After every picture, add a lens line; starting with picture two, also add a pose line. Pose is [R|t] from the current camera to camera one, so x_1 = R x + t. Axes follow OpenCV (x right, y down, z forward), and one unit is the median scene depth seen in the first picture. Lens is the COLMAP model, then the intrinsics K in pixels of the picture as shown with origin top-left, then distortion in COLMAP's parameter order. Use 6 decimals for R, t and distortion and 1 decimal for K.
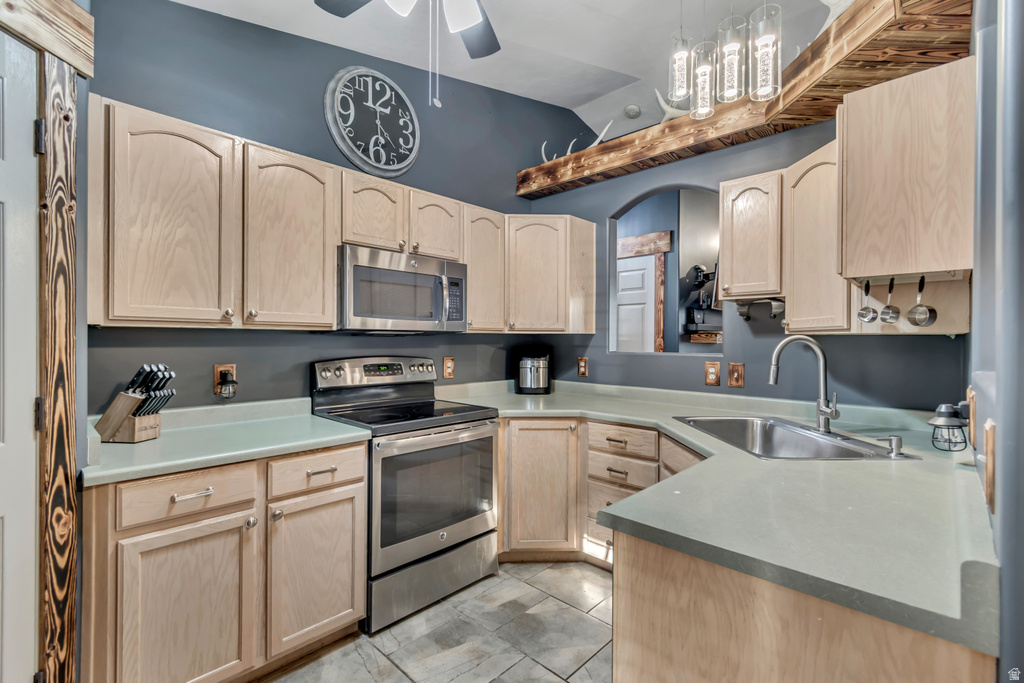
lens RADIAL K [[460.2, 0, 518.6], [0, 460.2, 340.1], [0, 0, 1]] dist [0.002520, -0.001276]
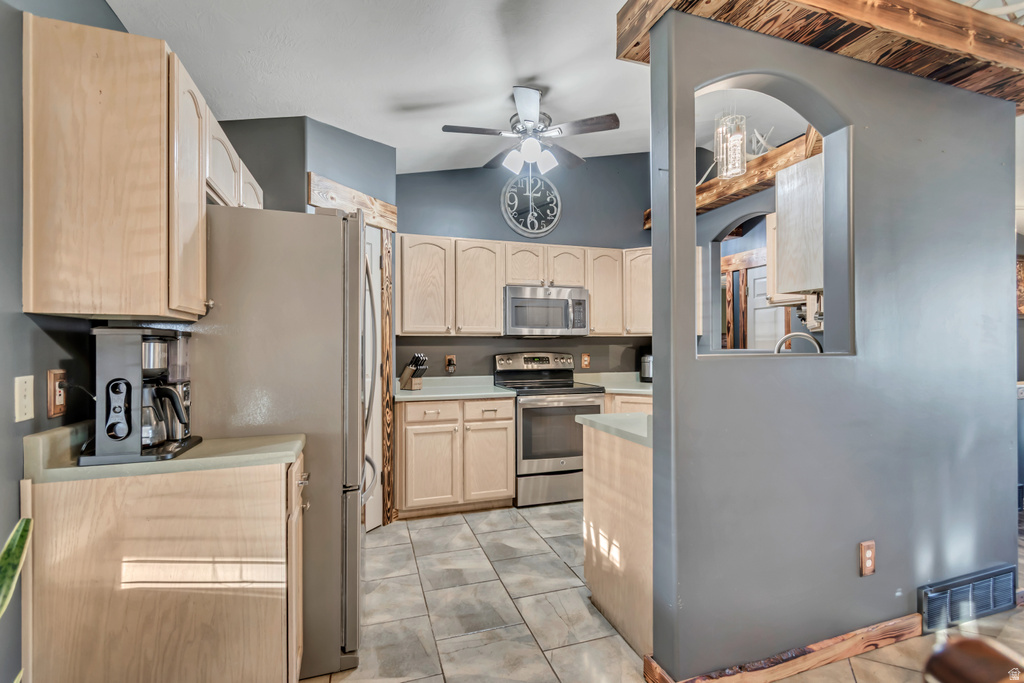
lens RADIAL K [[460.2, 0, 511.6], [0, 460.2, 344.0], [0, 0, 1]] dist [0.002520, -0.001276]
pose [[0.879681, -0.011237, -0.475431, 0.503129], [0.008731, 0.999934, -0.007479, 0.025023], [0.475483, 0.002428, 0.879721, -0.562915]]
